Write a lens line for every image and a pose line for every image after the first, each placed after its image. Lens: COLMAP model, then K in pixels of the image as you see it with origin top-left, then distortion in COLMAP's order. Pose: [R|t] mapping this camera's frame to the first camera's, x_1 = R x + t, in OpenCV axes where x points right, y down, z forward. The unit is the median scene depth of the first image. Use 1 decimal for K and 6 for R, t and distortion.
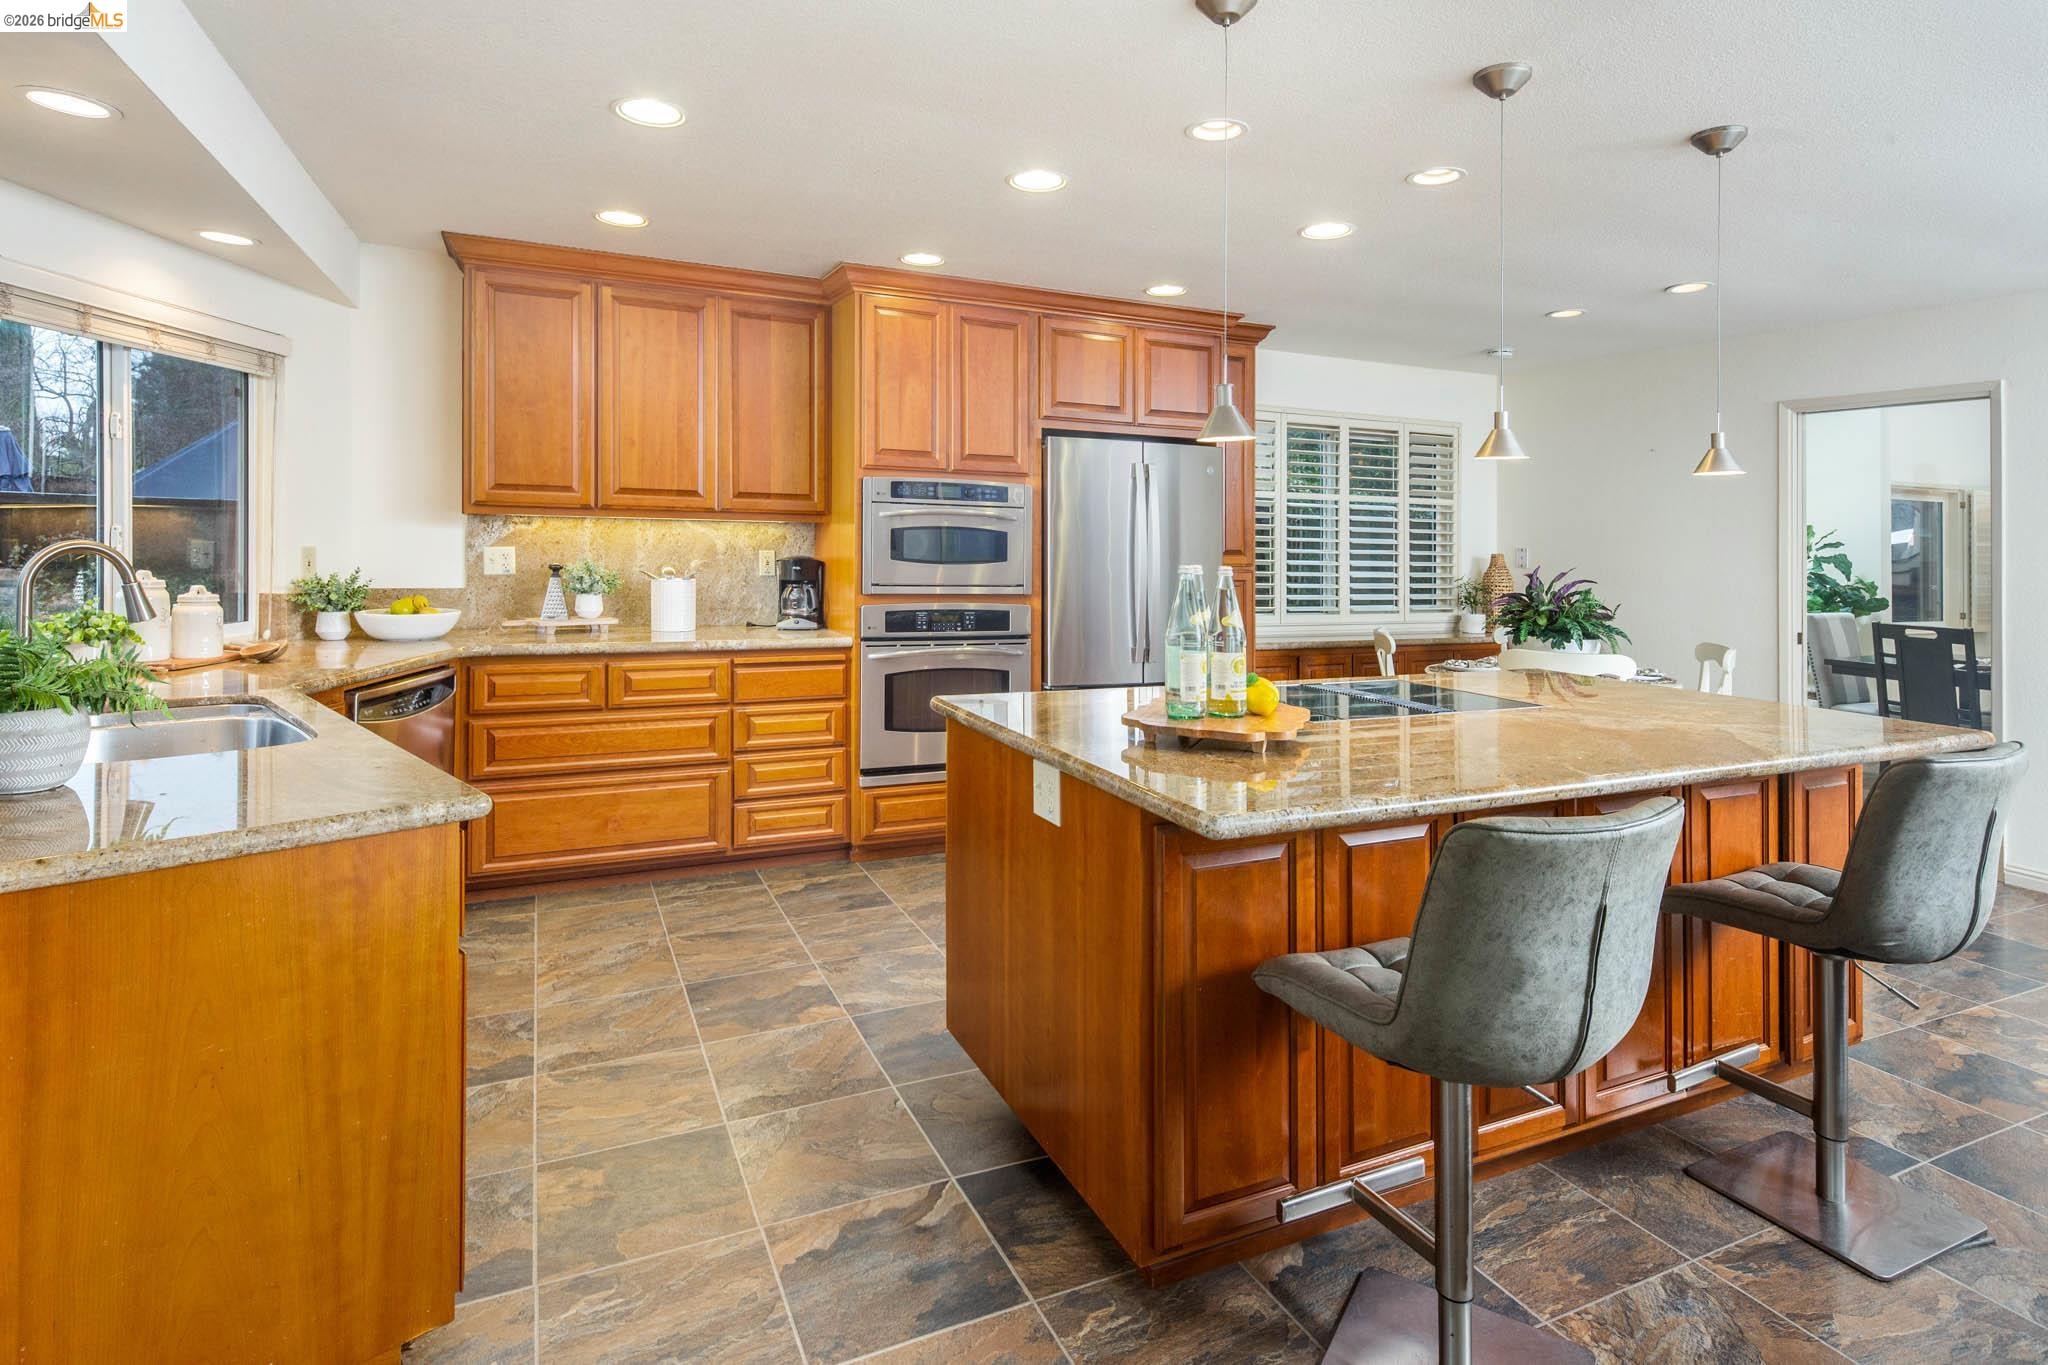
lens RADIAL K [[1004.7, 0, 1011.7], [0, 1004.7, 601.3], [0, 0, 1]] dist [0.008676, -0.004426]
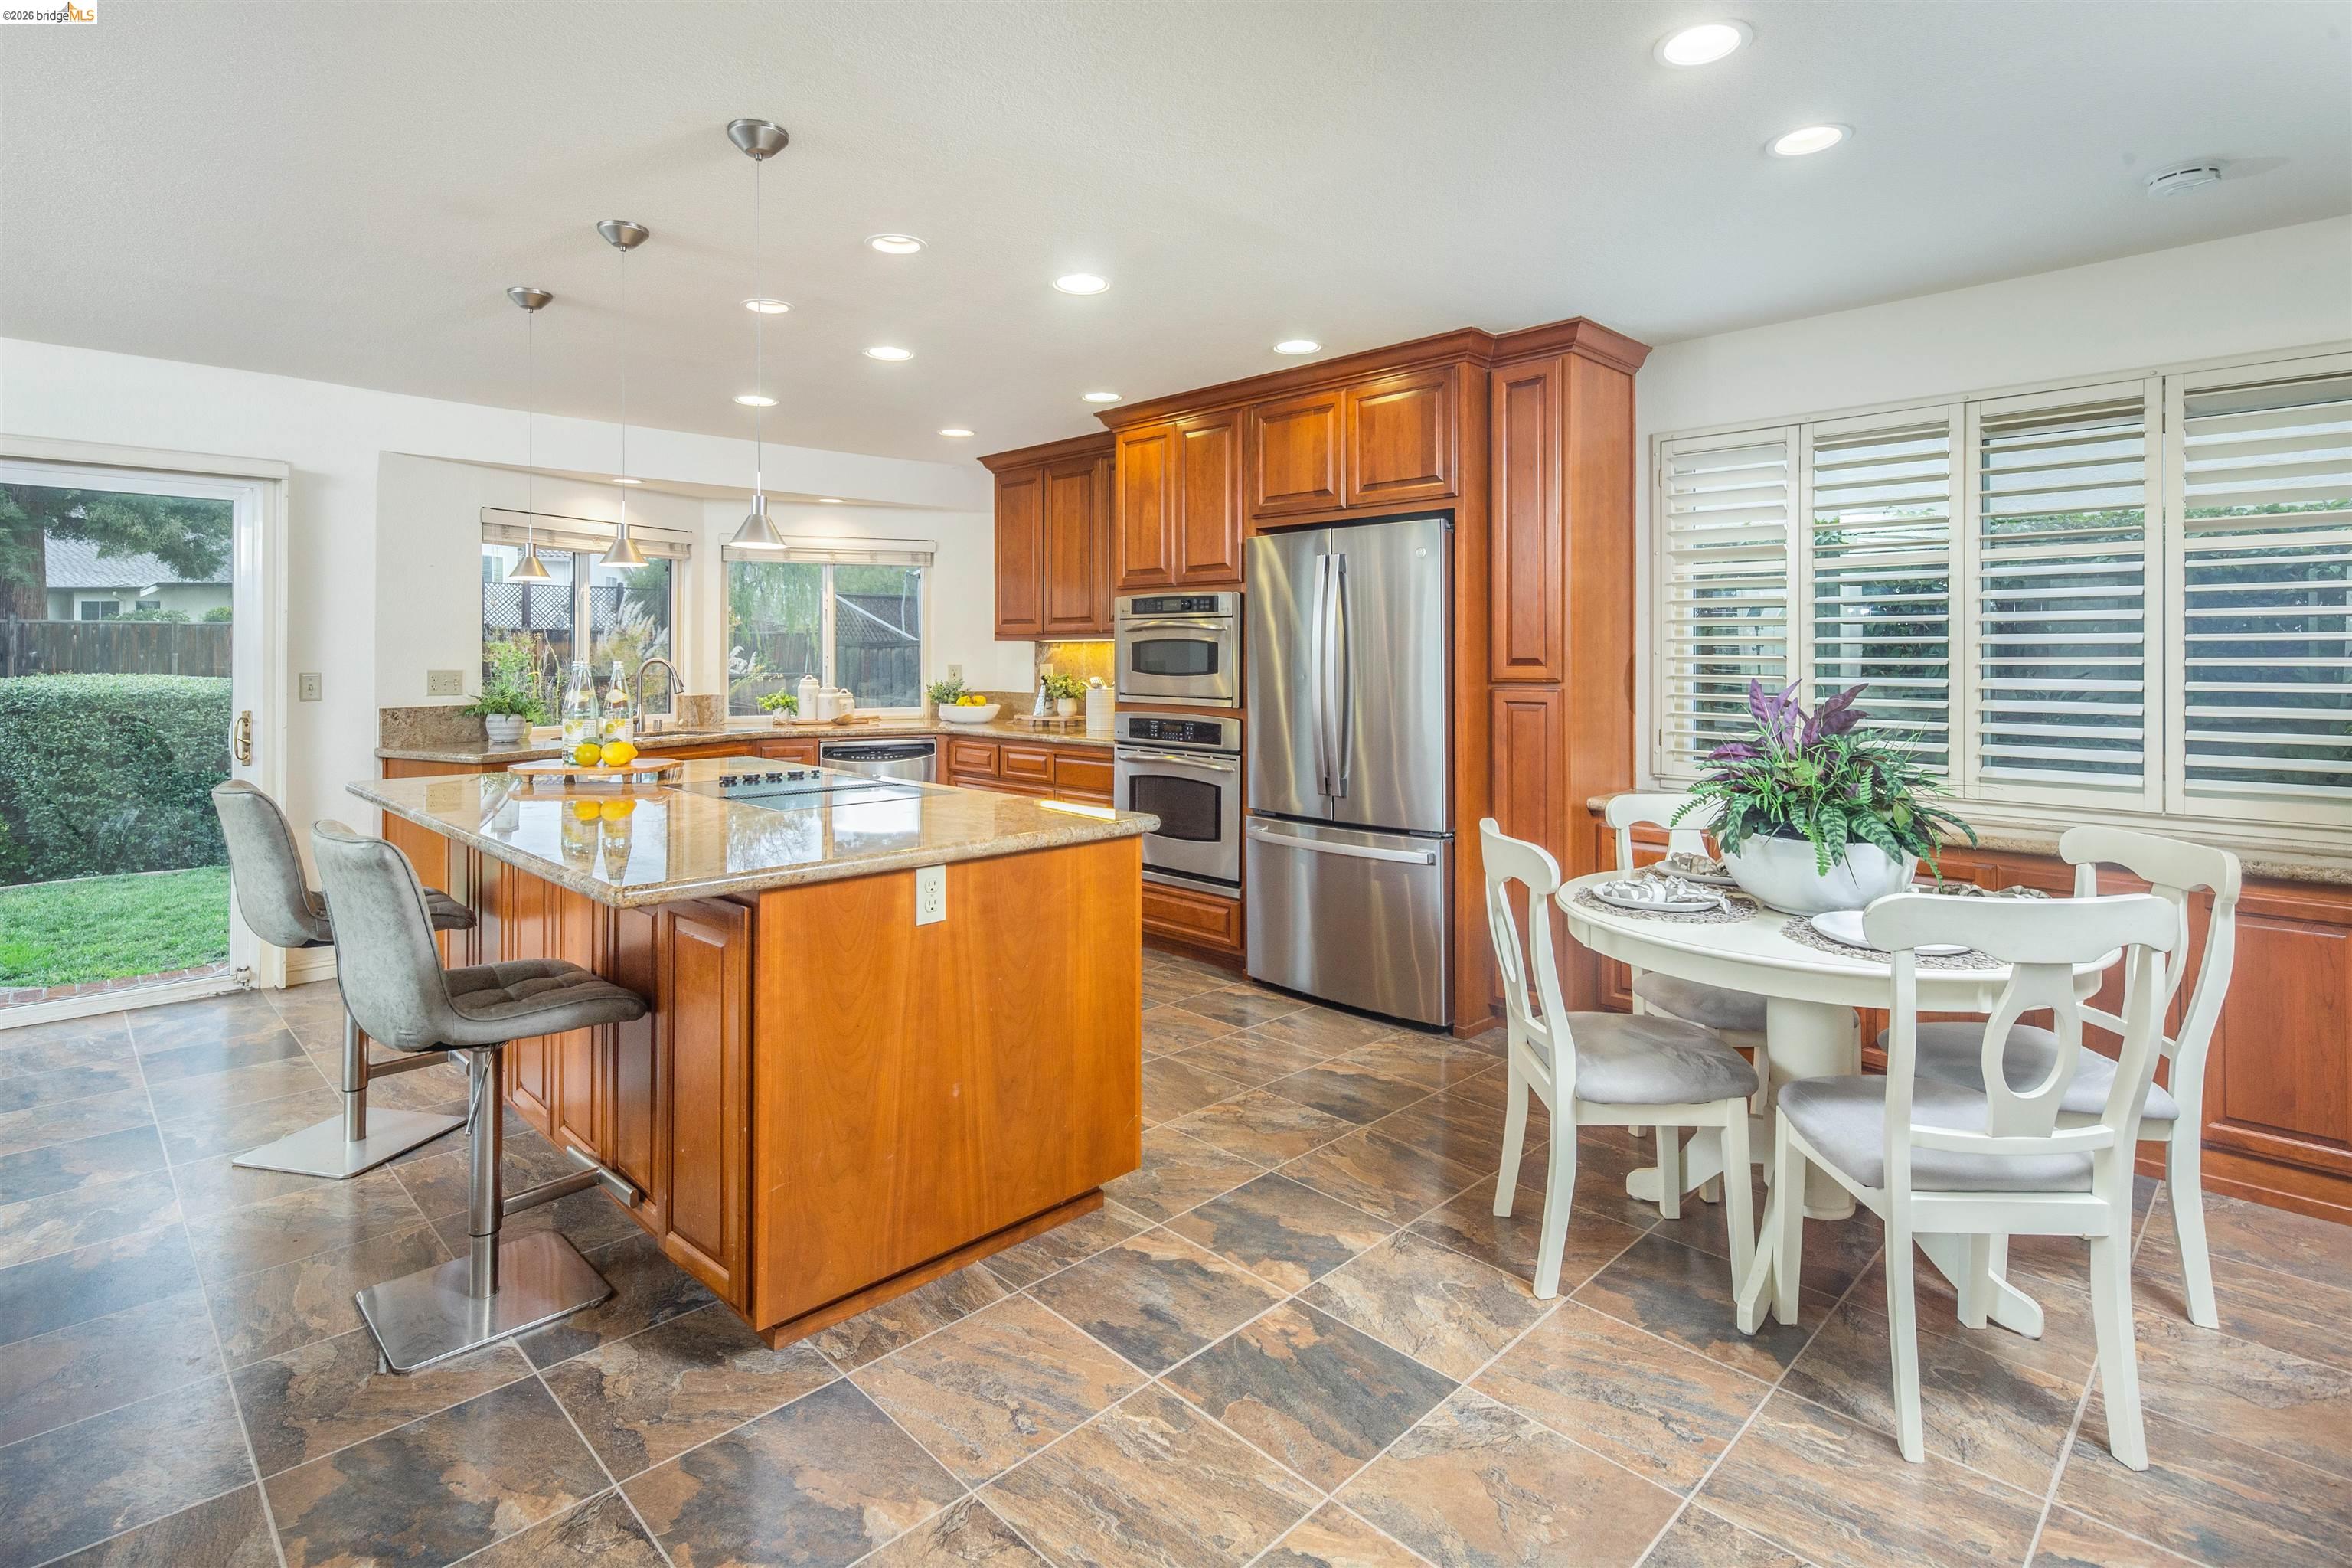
lens RADIAL K [[1153.8, 0, 1179.1], [0, 1153.8, 662.8], [0, 0, 1]] dist [0.008676, -0.004426]
pose [[0.340620, -0.012032, -0.940124, 1.079656], [-0.052004, 0.998146, -0.031617, -0.012835], [0.938762, 0.059659, 0.339363, 0.623344]]
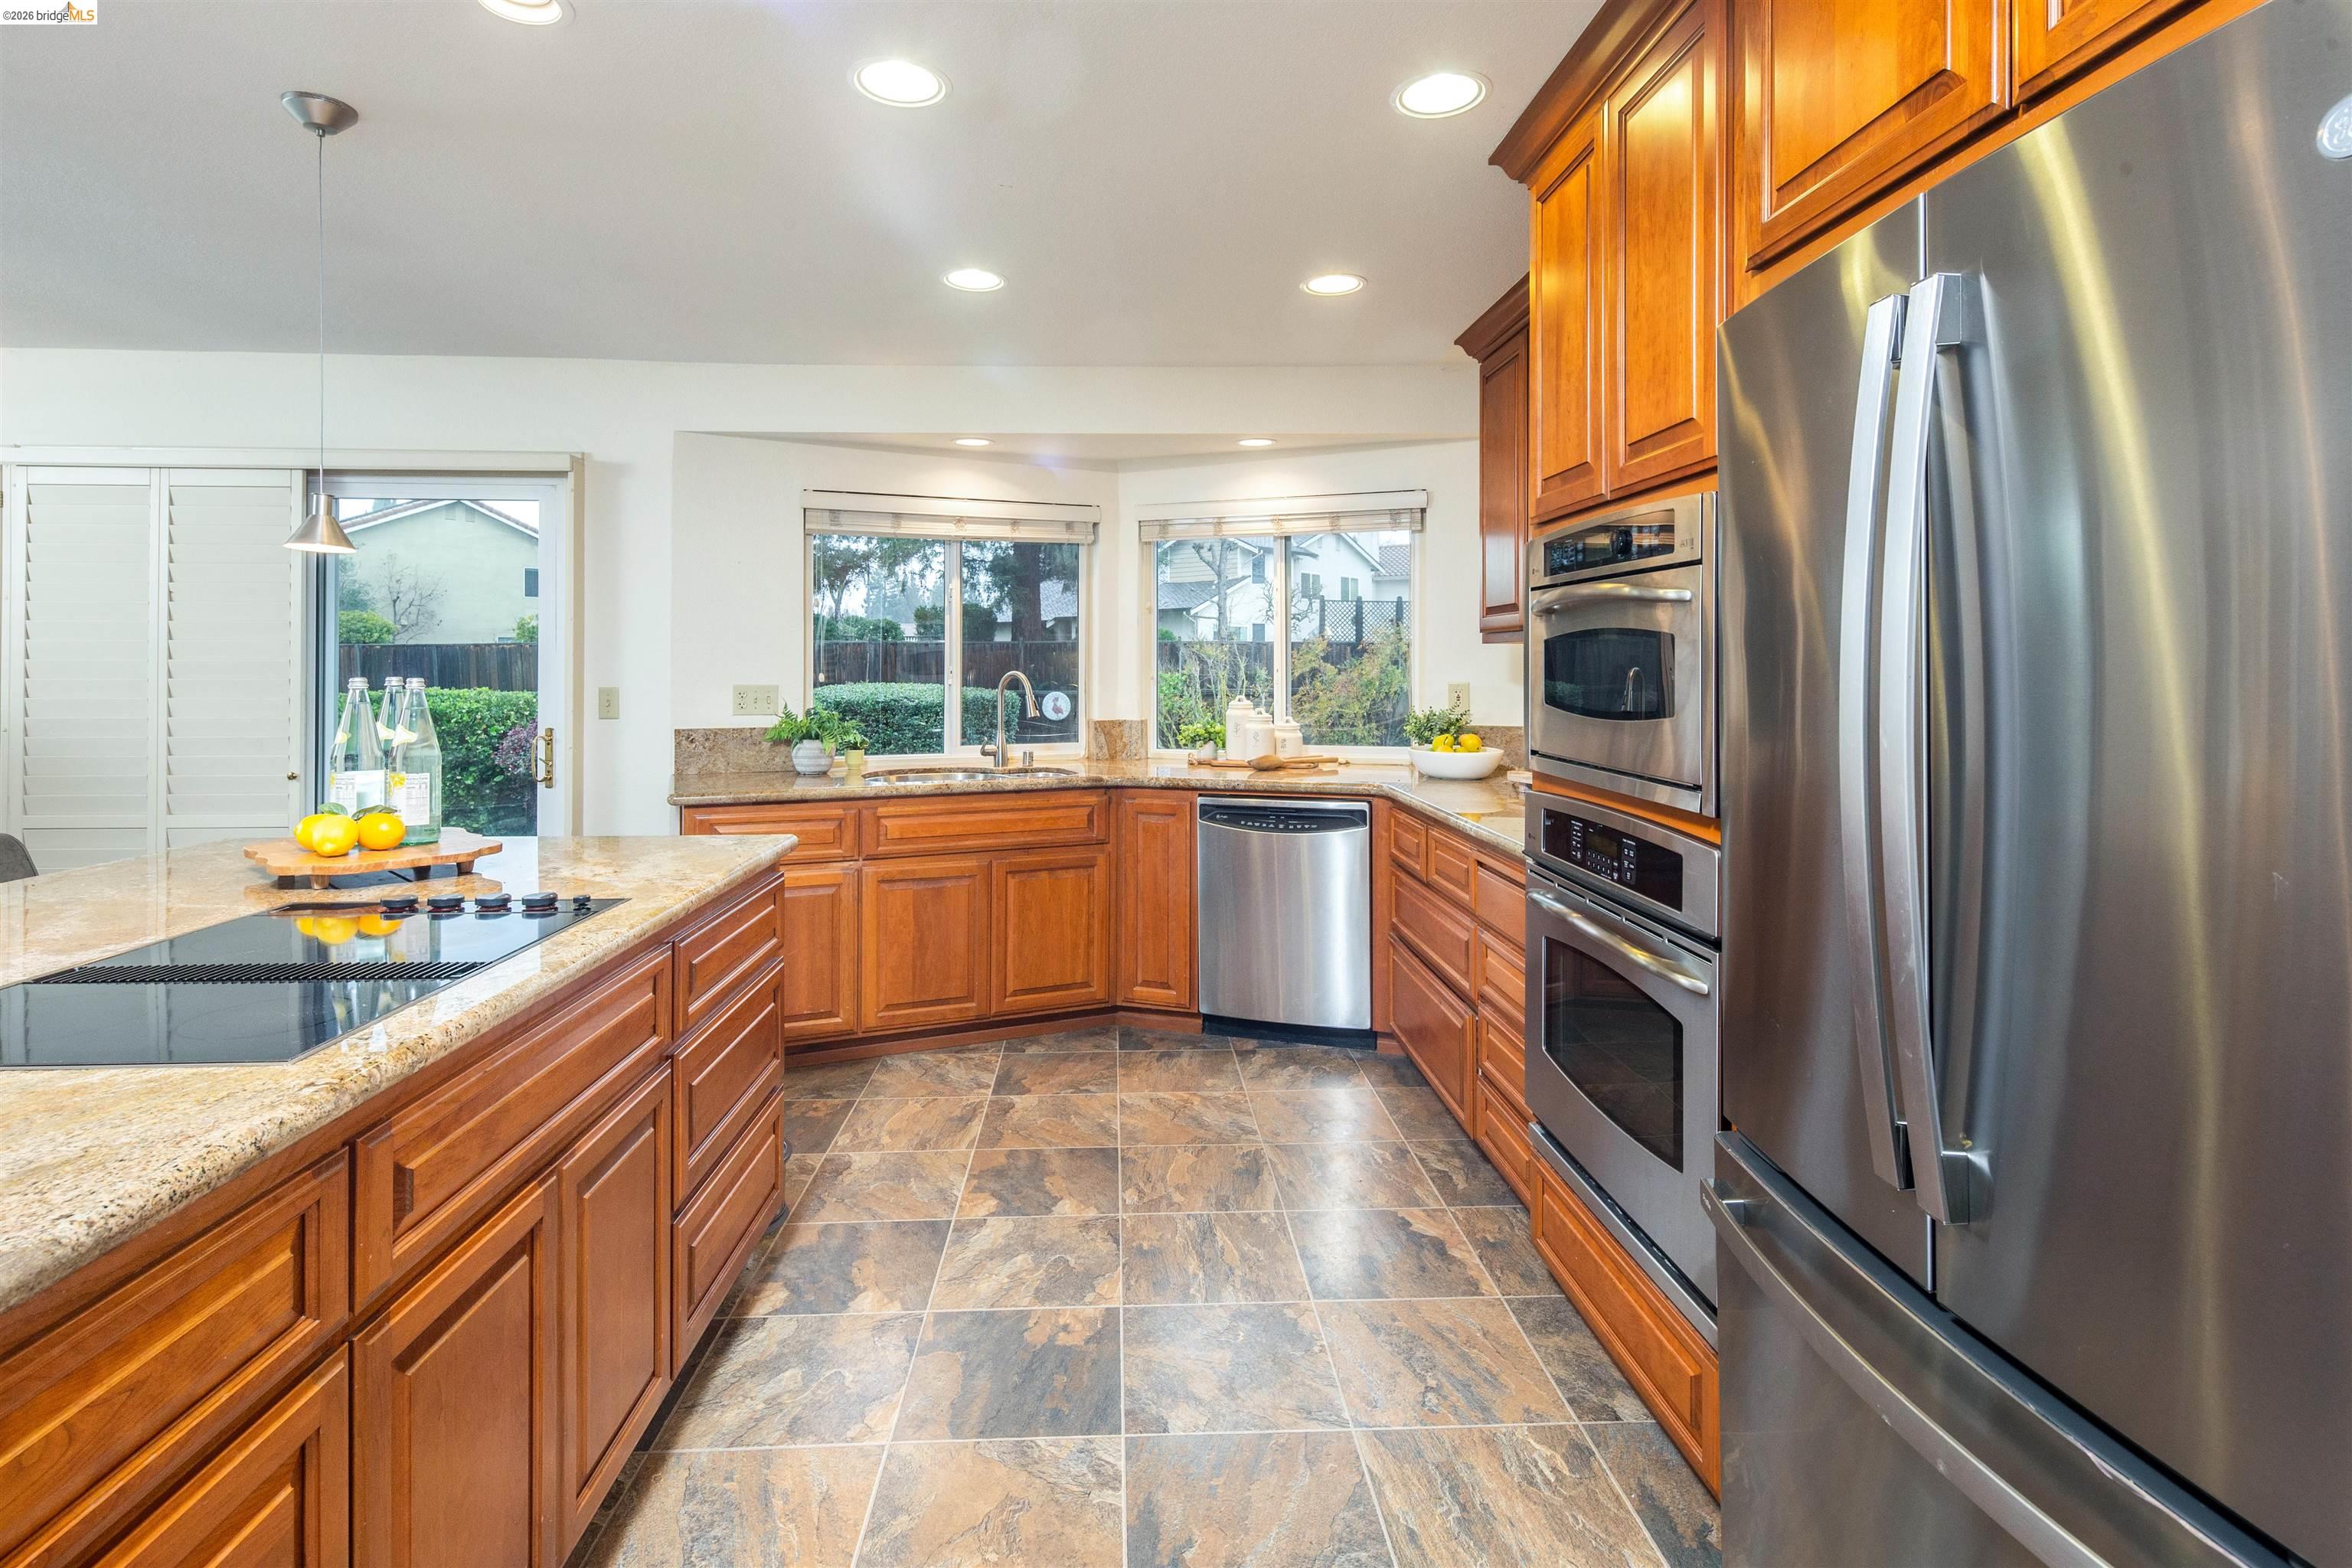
lens RADIAL K [[1153.8, 0, 1166.7], [0, 1153.8, 683.1], [0, 0, 1]] dist [0.008676, -0.004426]
pose [[-0.378469, -0.005779, -0.925596, 0.471894], [-0.064556, 0.997710, 0.020167, -0.050395], [0.923360, 0.067386, -0.377975, 1.043869]]
